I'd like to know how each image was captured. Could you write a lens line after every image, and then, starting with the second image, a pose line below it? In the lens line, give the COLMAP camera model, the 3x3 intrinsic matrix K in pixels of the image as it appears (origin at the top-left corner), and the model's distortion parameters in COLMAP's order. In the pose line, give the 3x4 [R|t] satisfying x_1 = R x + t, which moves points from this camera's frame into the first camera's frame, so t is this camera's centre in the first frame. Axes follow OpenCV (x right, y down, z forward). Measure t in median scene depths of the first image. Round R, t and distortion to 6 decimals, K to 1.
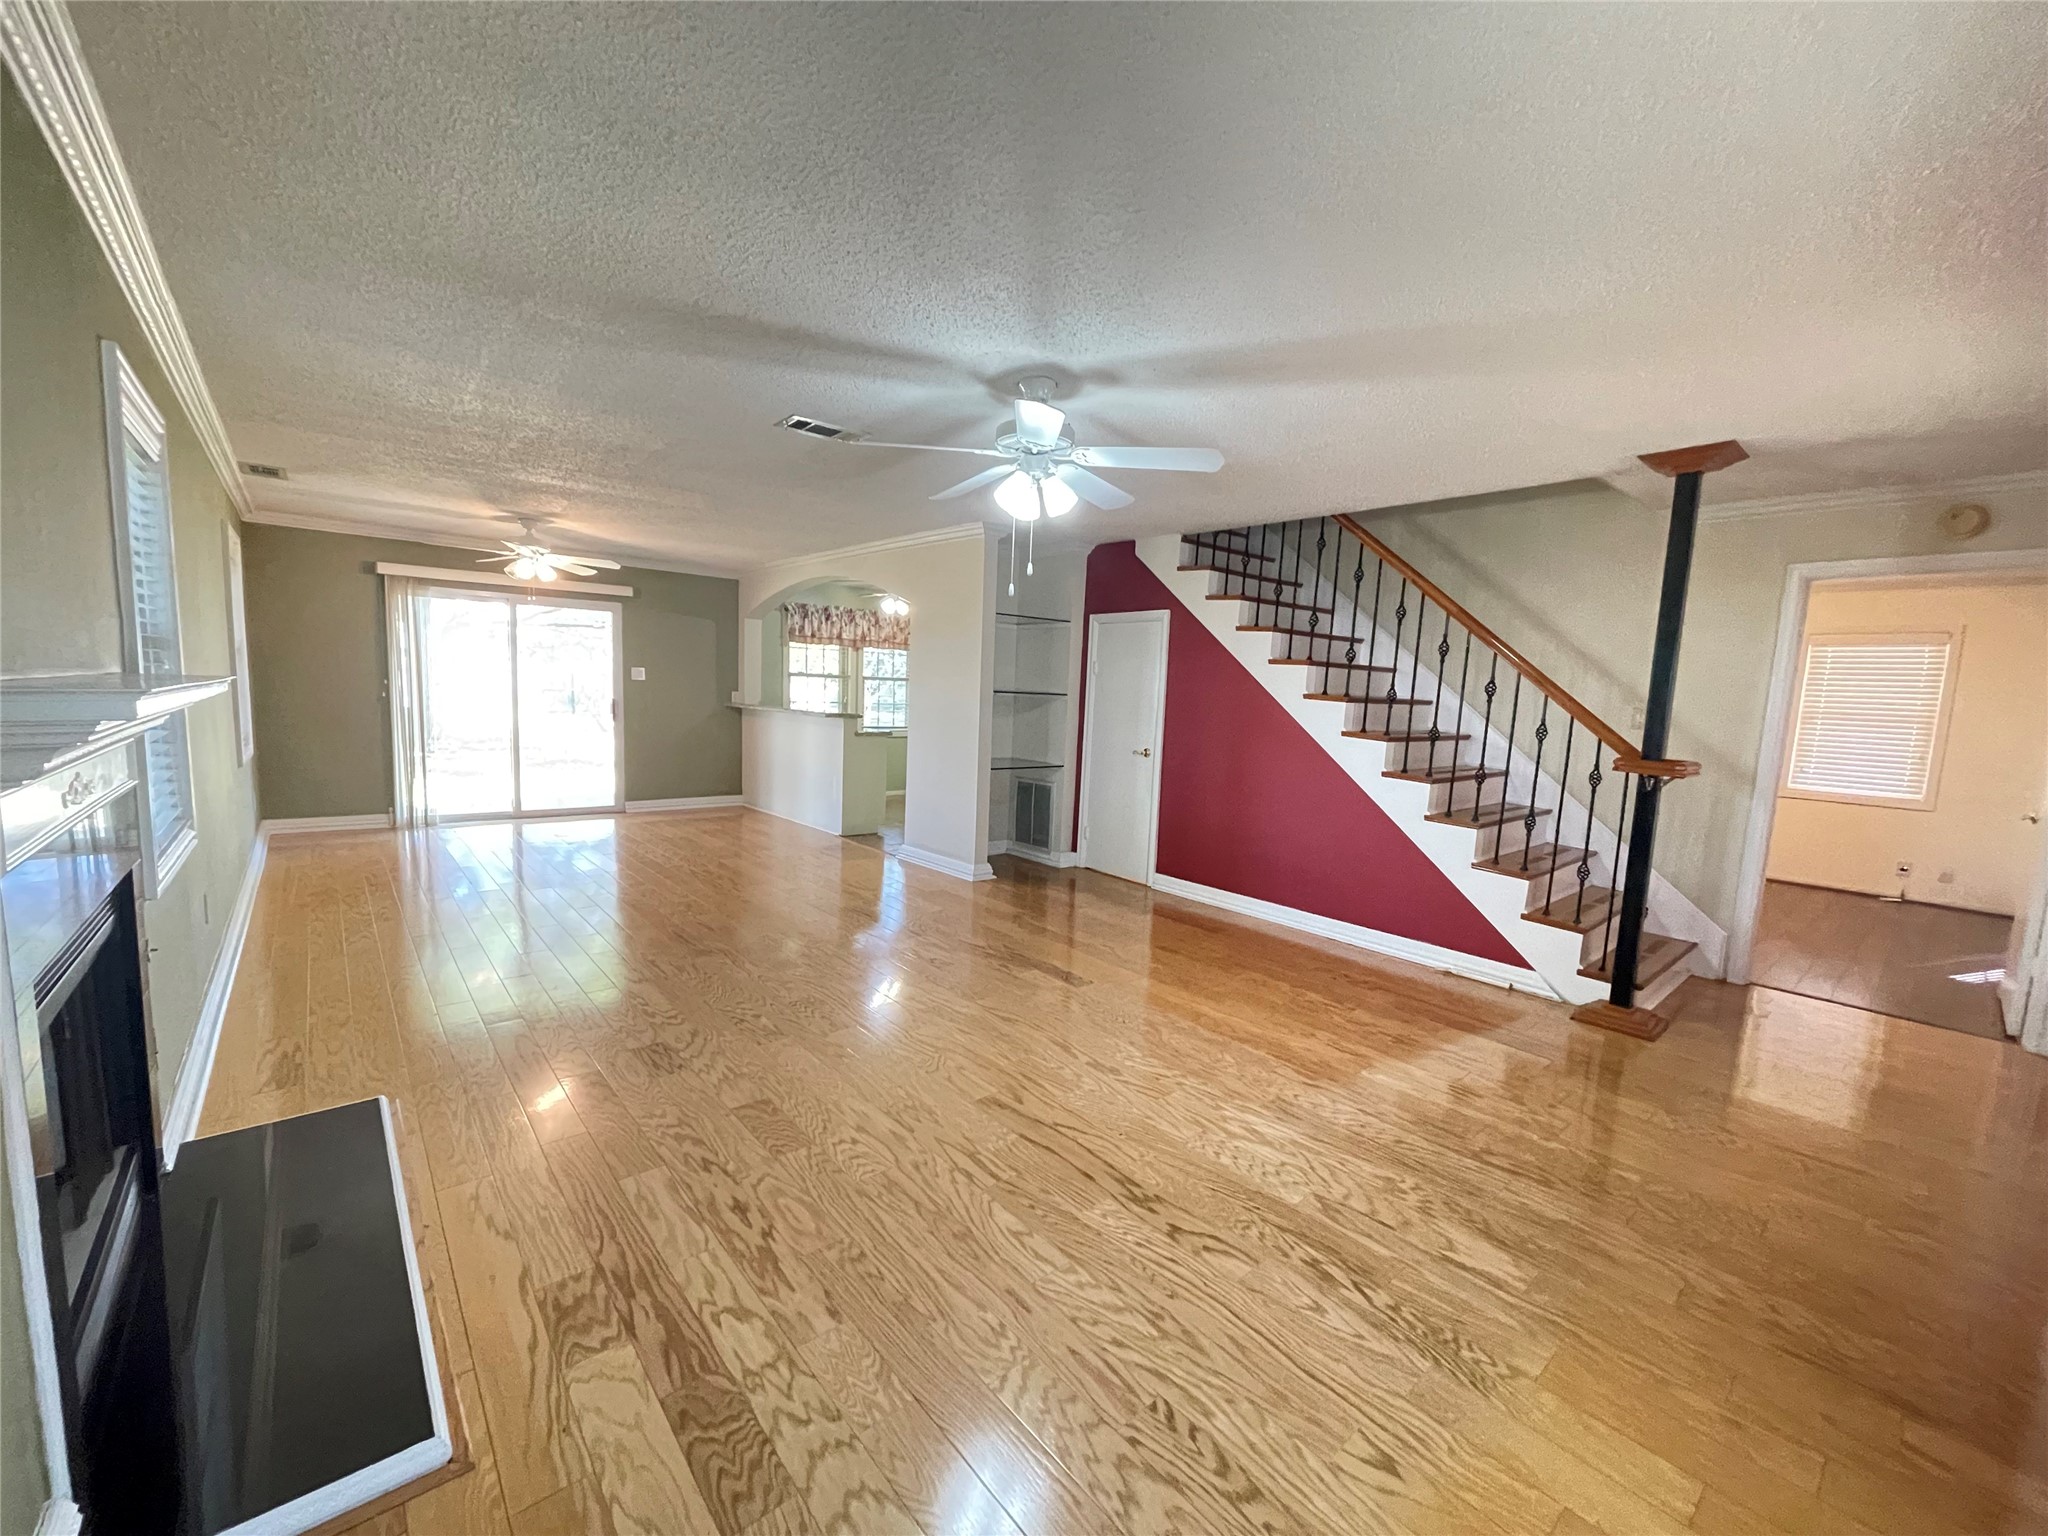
lens RADIAL K [[823.9, 0, 1013.4], [0, 823.9, 779.7], [0, 0, 1]] dist [-0.008928, -0.000673]
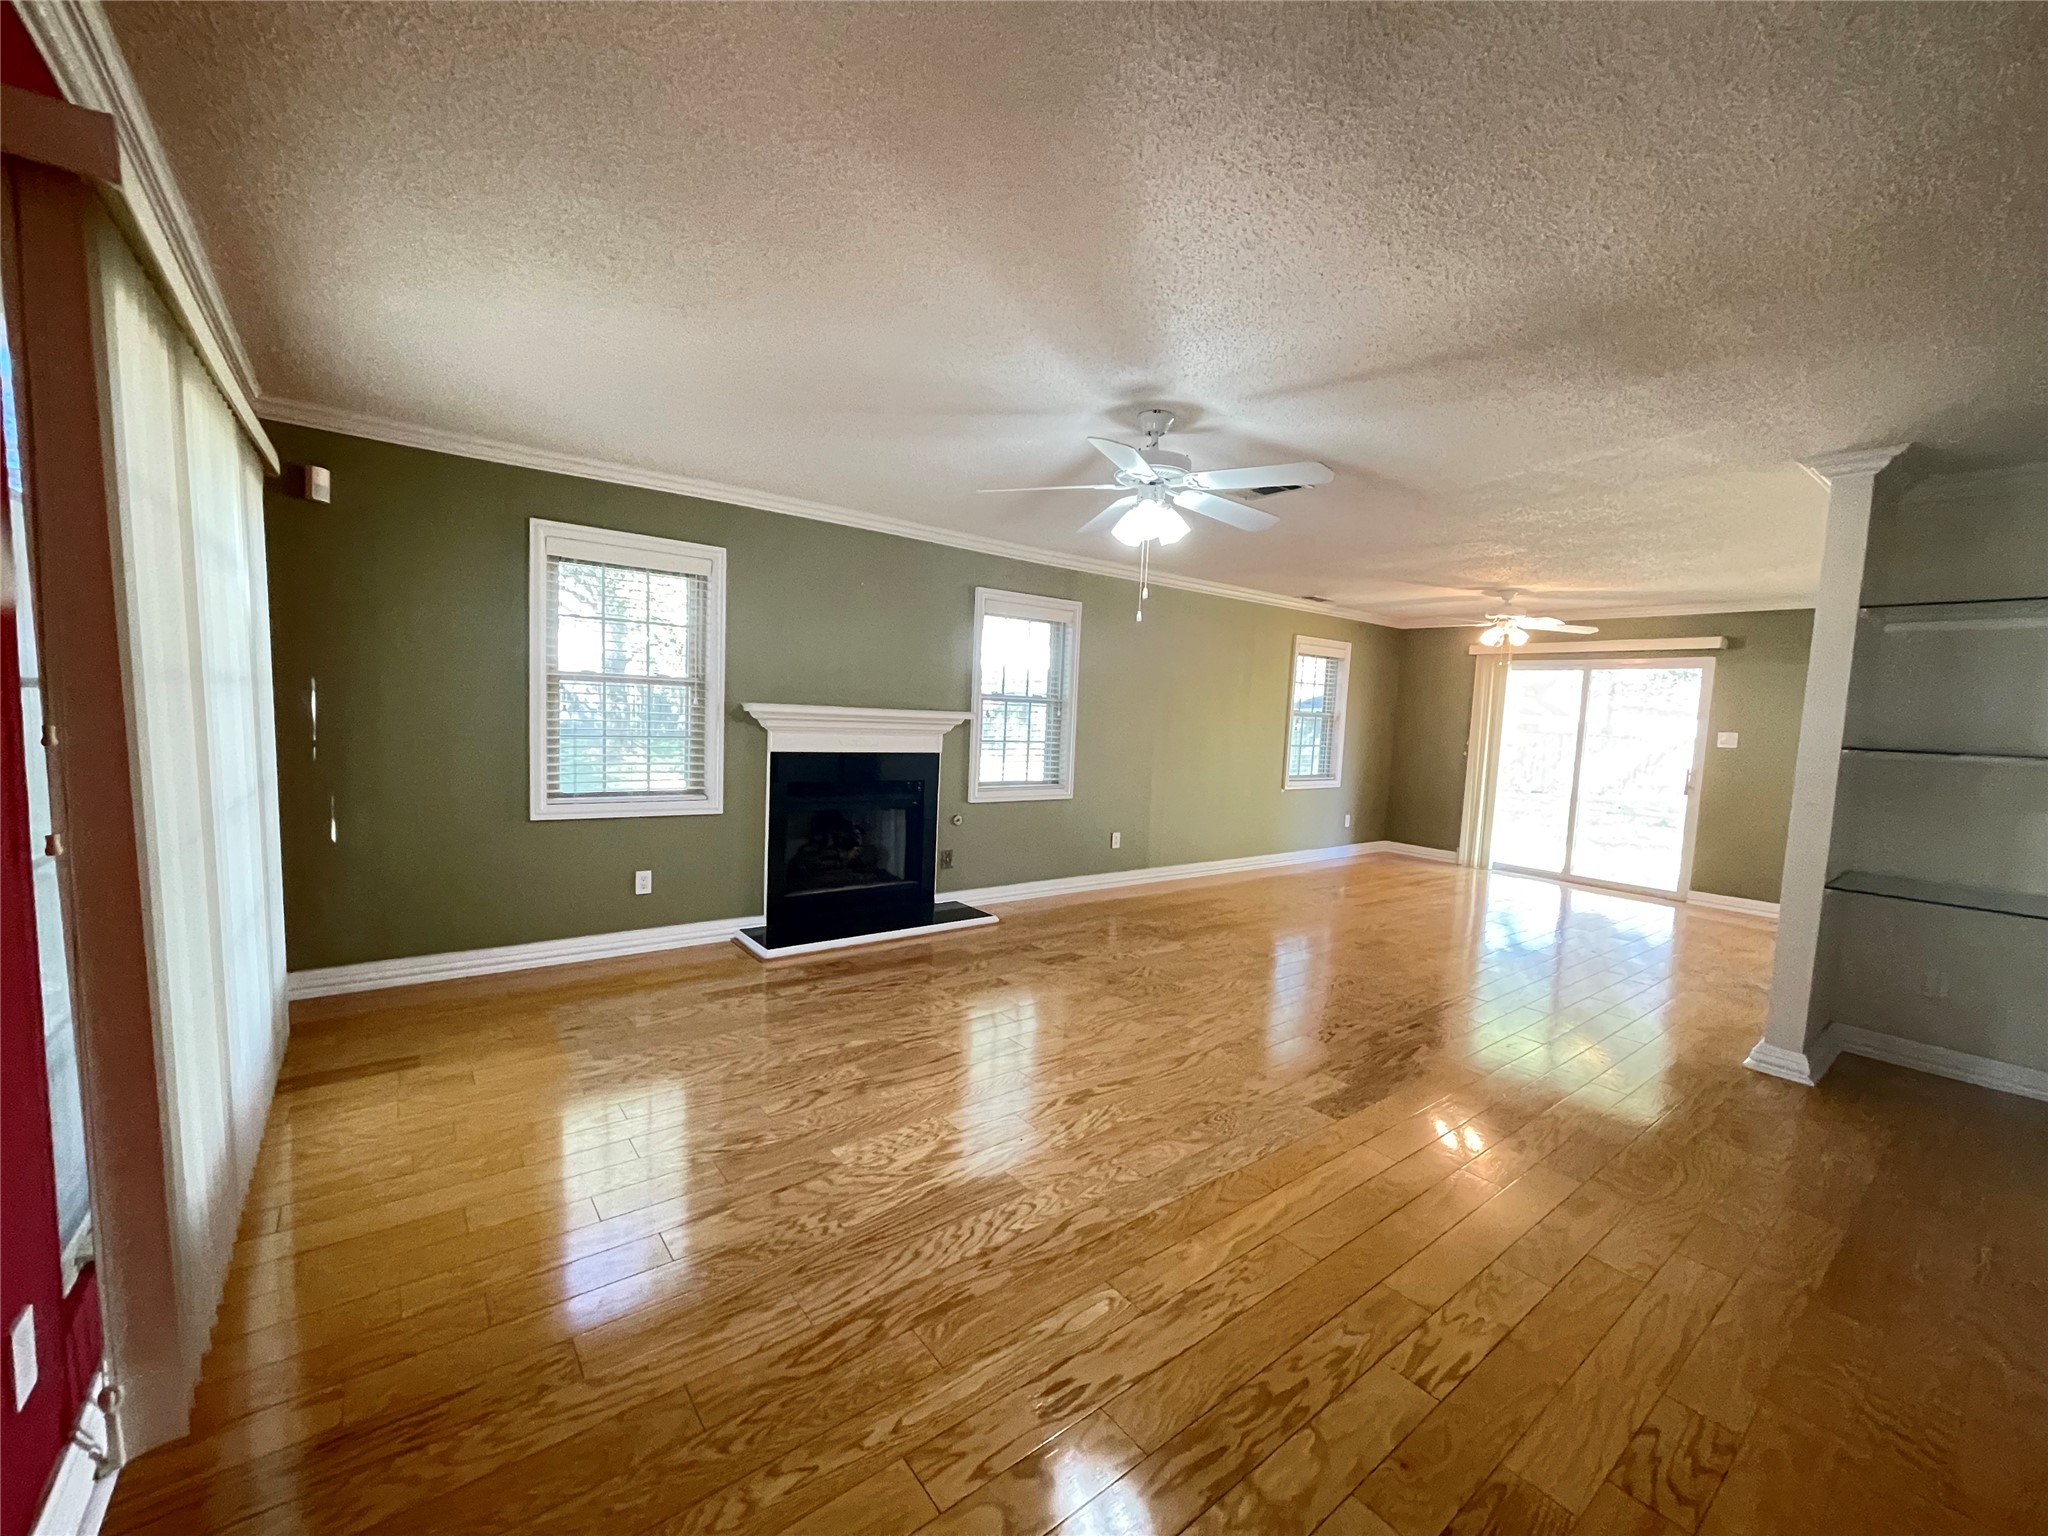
lens RADIAL K [[823.9, 0, 1013.8], [0, 823.9, 775.4], [0, 0, 1]] dist [-0.008928, -0.000673]
pose [[-0.042336, 0.042183, -0.998213, 1.146637], [-0.160253, 0.985886, 0.048459, -0.056704], [0.986168, 0.162018, -0.034979, 0.975617]]
